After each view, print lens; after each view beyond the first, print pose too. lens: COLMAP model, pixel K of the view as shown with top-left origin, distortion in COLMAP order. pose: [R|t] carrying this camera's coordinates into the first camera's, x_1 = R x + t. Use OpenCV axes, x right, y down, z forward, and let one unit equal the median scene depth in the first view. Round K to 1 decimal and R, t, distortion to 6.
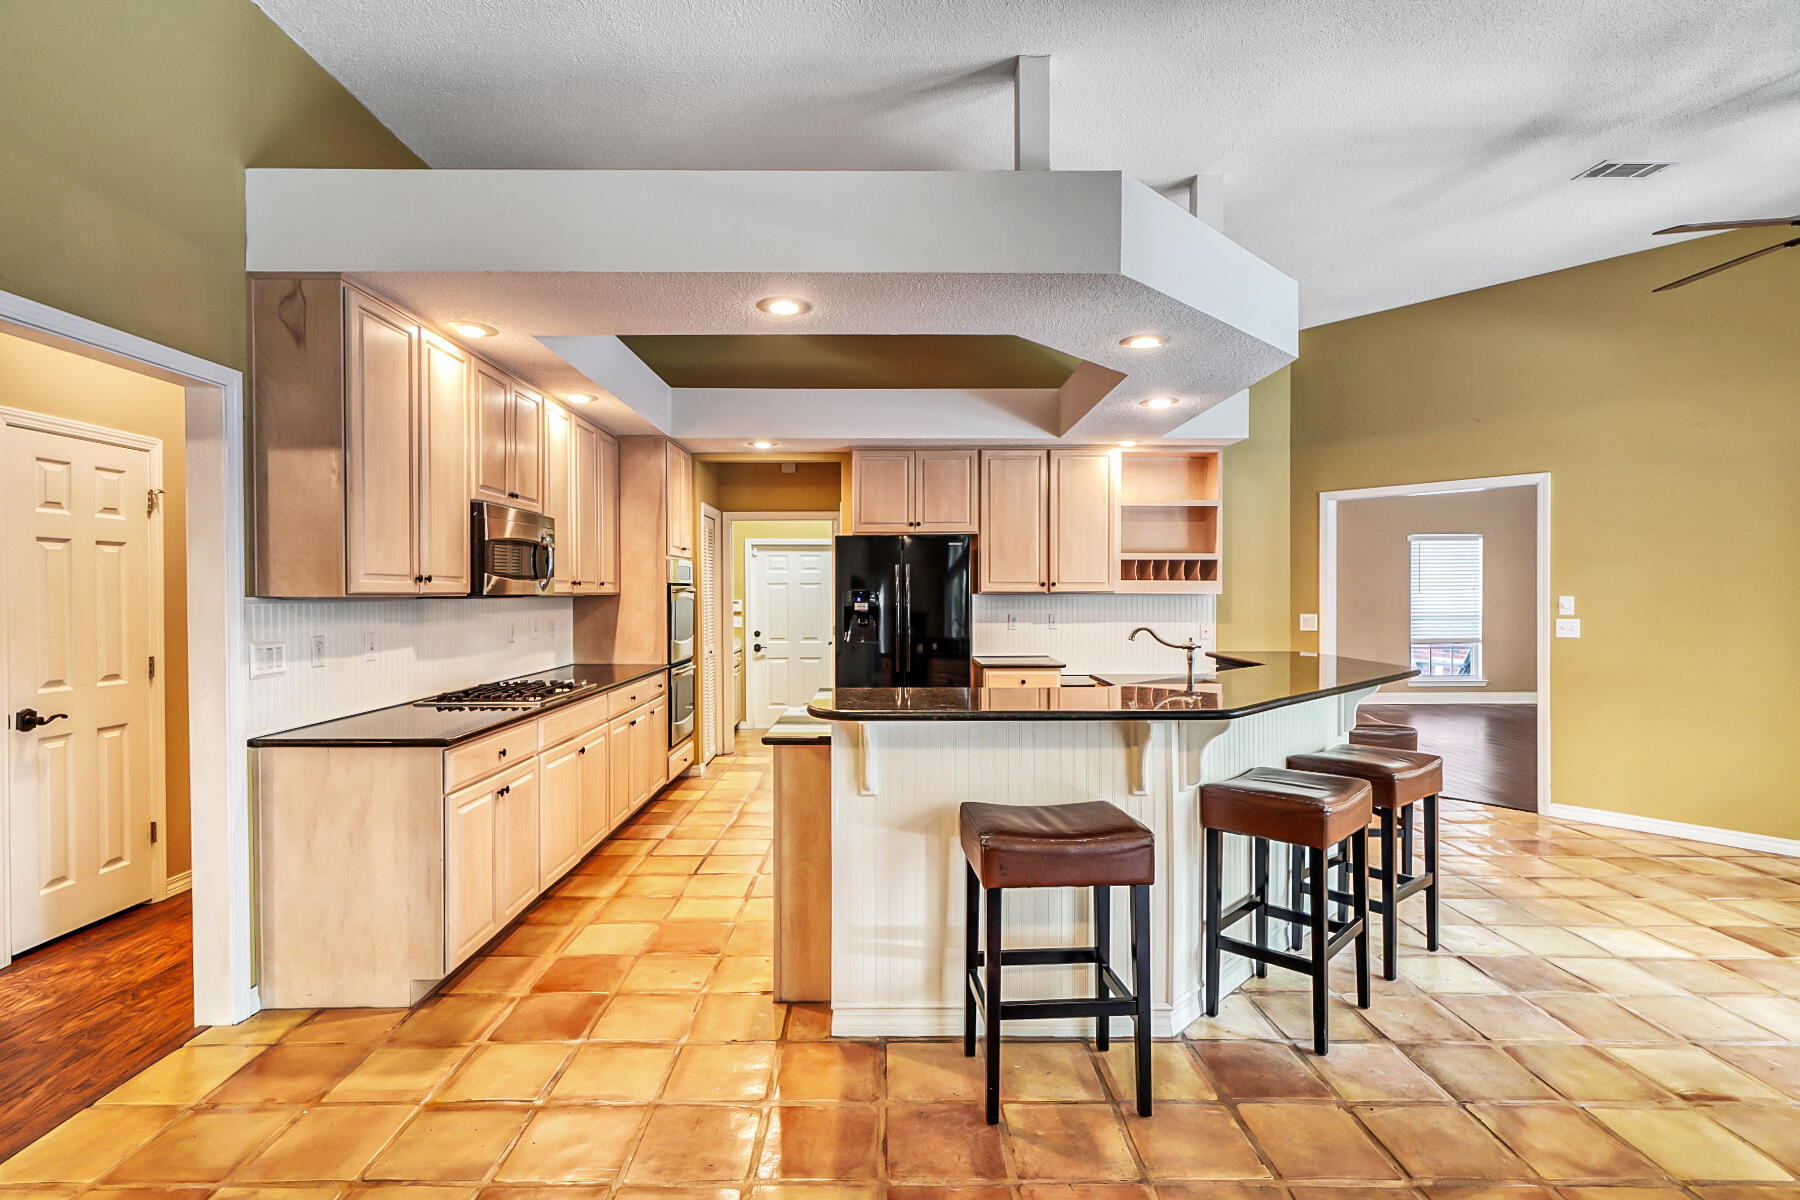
lens RADIAL K [[843.5, 0, 878.7], [0, 843.5, 597.7], [0, 0, 1]] dist [-0.004328, 0.000845]
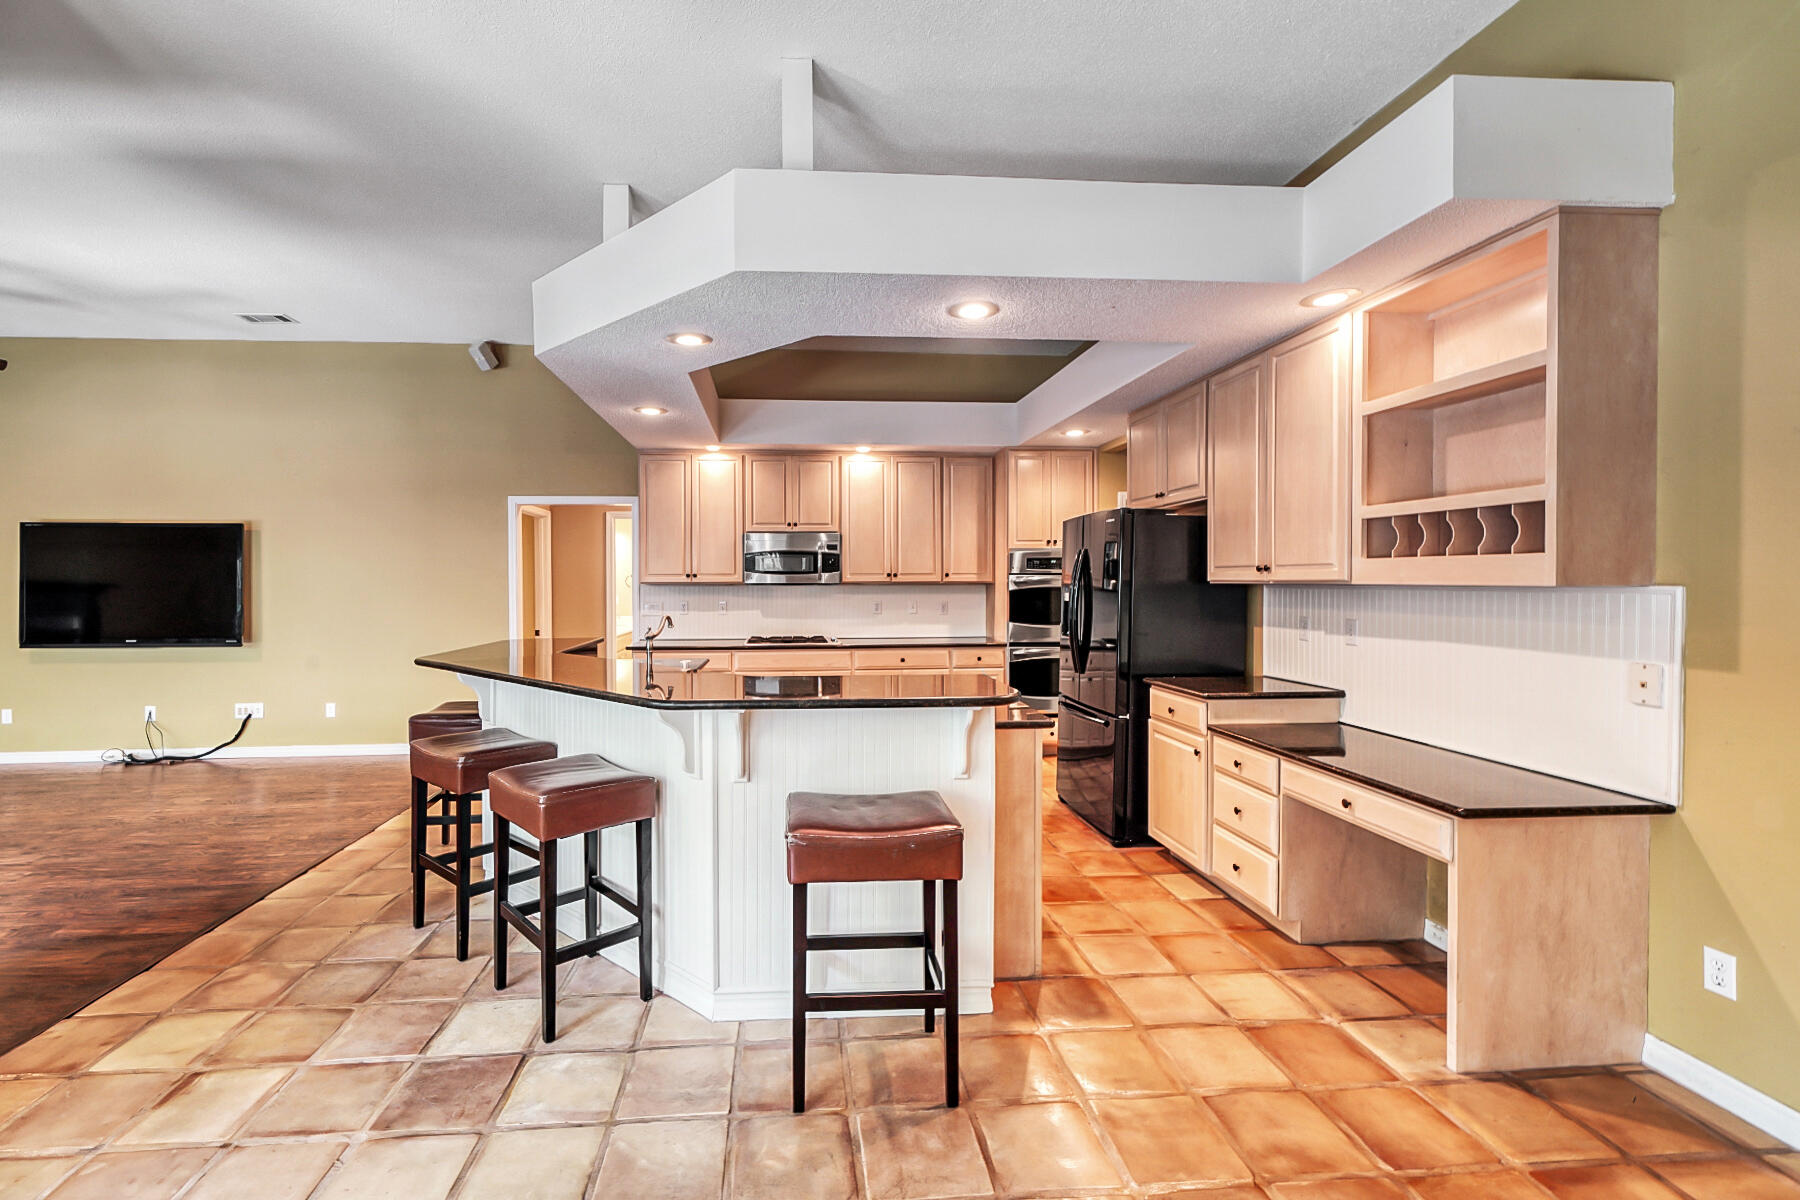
lens RADIAL K [[760.2, 0, 841.1], [0, 760.2, 593.3], [0, 0, 1]] dist [0.001176, -0.000401]
pose [[0.091097, 0.016578, -0.995704, 1.031126], [-0.003992, 0.999859, 0.016282, -0.008090], [0.995834, 0.002492, 0.091150, 0.898801]]
